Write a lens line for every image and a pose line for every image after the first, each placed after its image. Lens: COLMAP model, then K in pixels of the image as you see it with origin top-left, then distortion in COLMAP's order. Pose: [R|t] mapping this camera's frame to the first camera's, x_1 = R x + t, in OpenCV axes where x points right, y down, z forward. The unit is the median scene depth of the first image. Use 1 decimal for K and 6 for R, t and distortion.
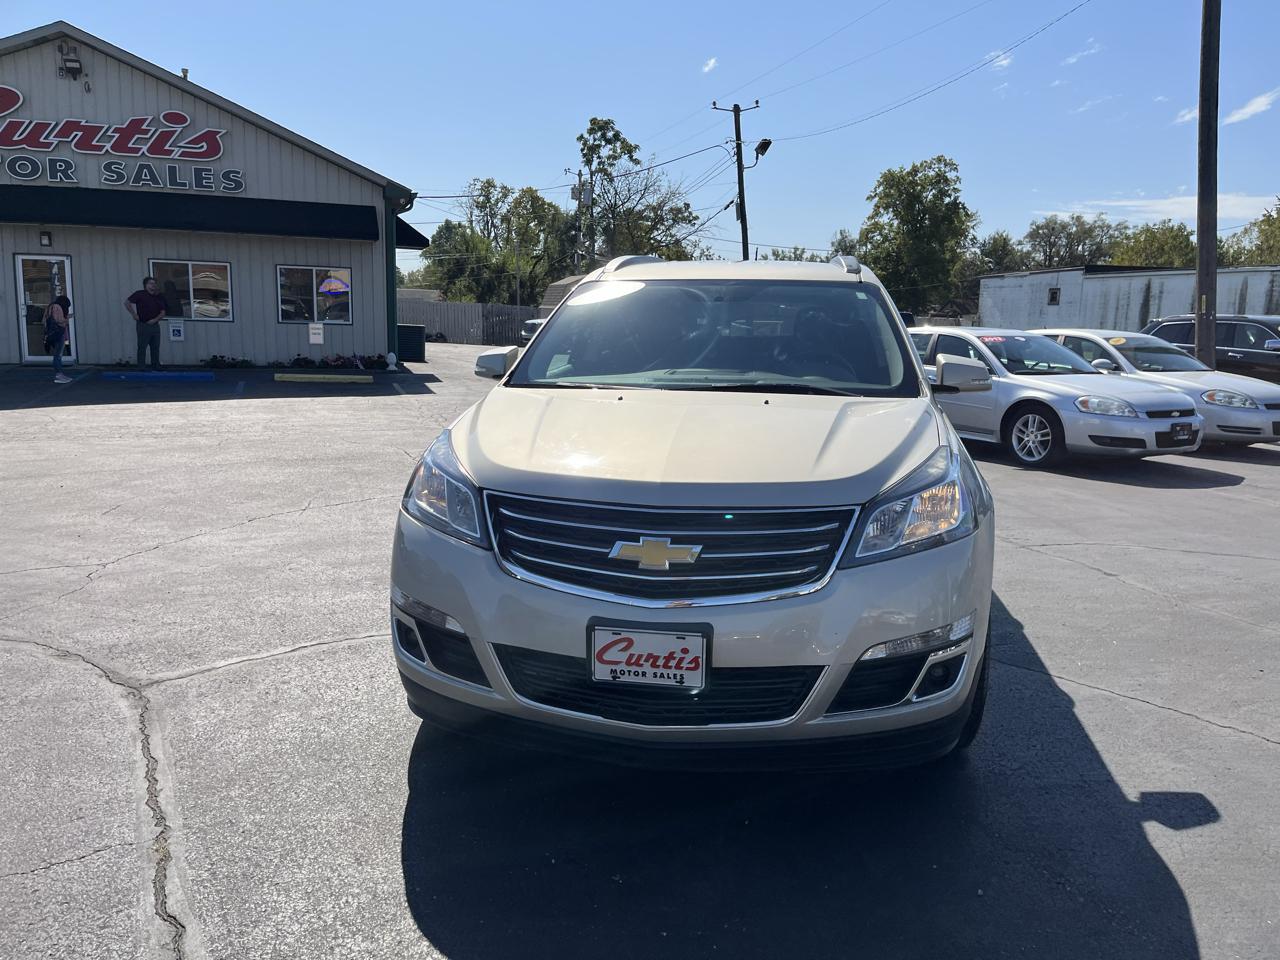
lens RADIAL K [[968.6, 0, 650.1], [0, 968.6, 476.5], [0, 0, 1]] dist [0.069951, -0.099344]
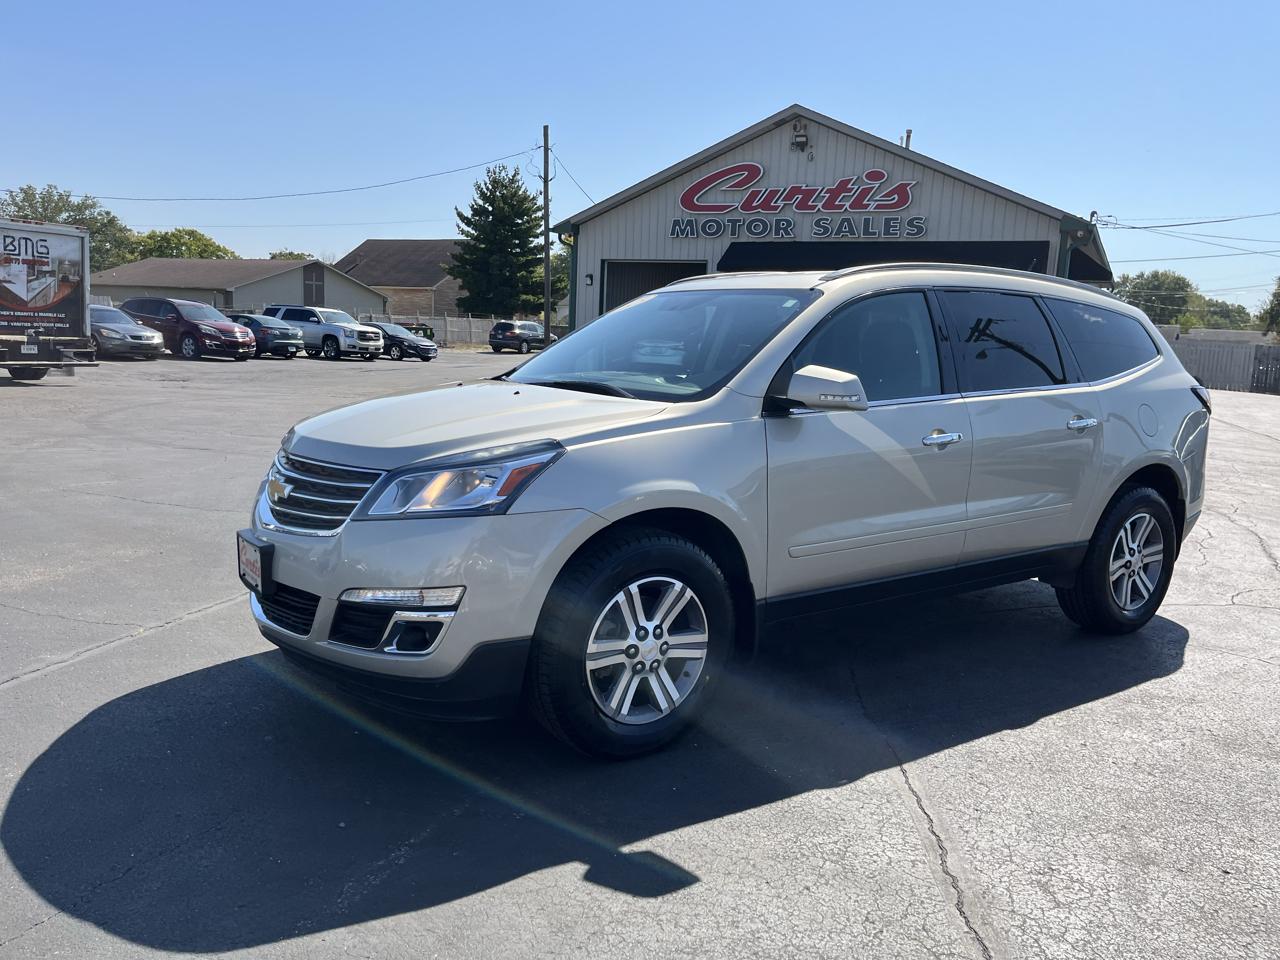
lens RADIAL K [[969.5, 0, 655.0], [0, 969.5, 470.8], [0, 0, 1]] dist [0.069077, -0.091027]
pose [[0.705181, 0.107203, -0.700876, 0.157117], [-0.141105, 0.989950, 0.009447, -0.003322], [0.694844, 0.092235, 0.713221, 0.050924]]
